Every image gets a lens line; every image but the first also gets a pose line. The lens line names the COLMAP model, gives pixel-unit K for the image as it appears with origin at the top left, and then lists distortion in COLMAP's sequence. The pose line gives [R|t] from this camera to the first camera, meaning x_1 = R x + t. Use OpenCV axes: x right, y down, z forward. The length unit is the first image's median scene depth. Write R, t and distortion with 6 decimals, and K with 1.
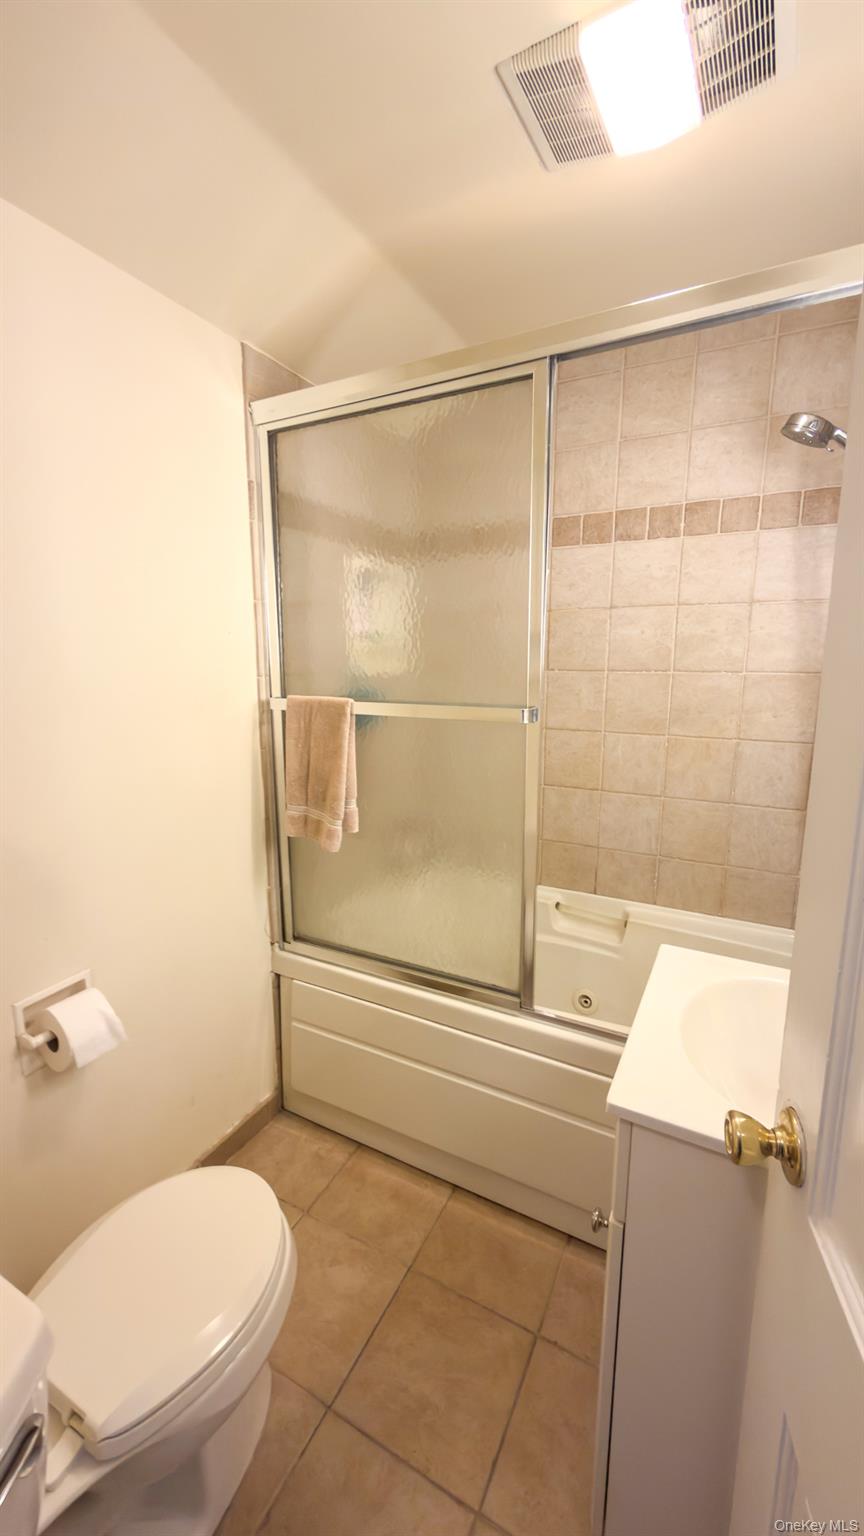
lens RADIAL K [[626.5, 0, 432.1], [0, 626.5, 766.7], [0, 0, 1]] dist [0.003517, 0.000646]
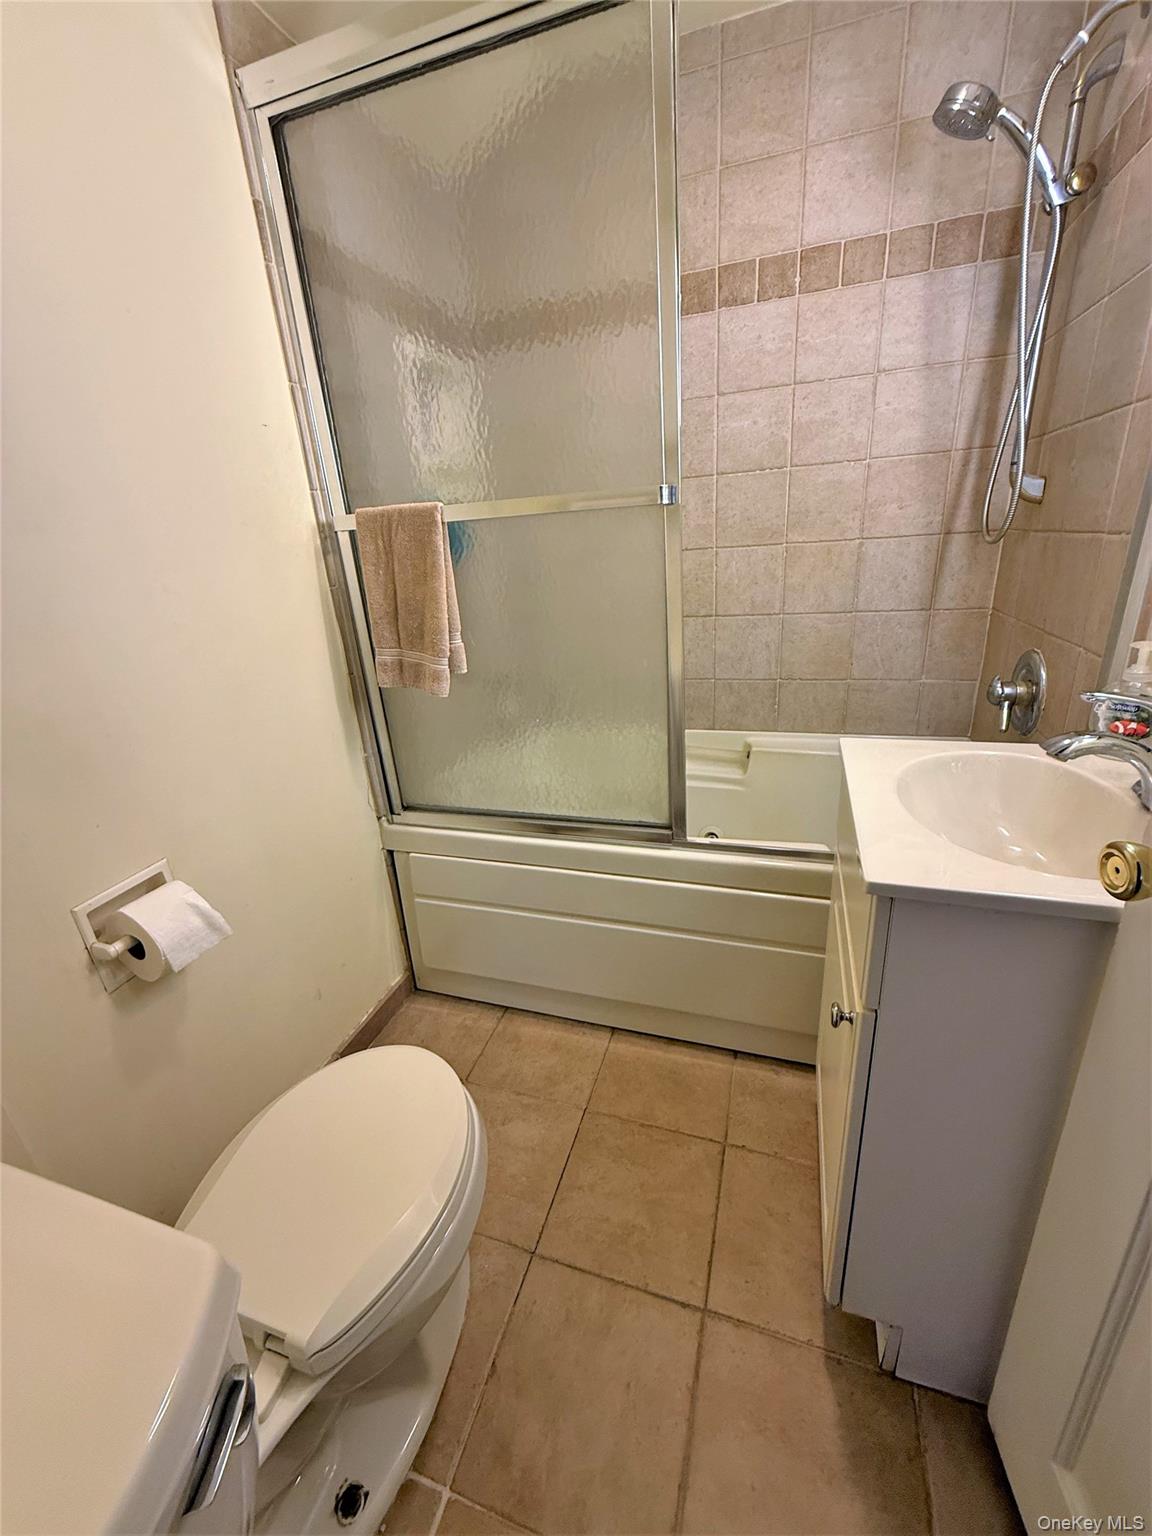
lens RADIAL K [[617.1, 0, 577.2], [0, 617.1, 769.3], [0, 0, 1]] dist [0.006364, -0.002607]
pose [[0.983455, -0.120987, 0.134830, -0.096959], [0.096772, 0.980054, 0.173577, 0.099480], [-0.153141, -0.157657, 0.975547, 0.133720]]
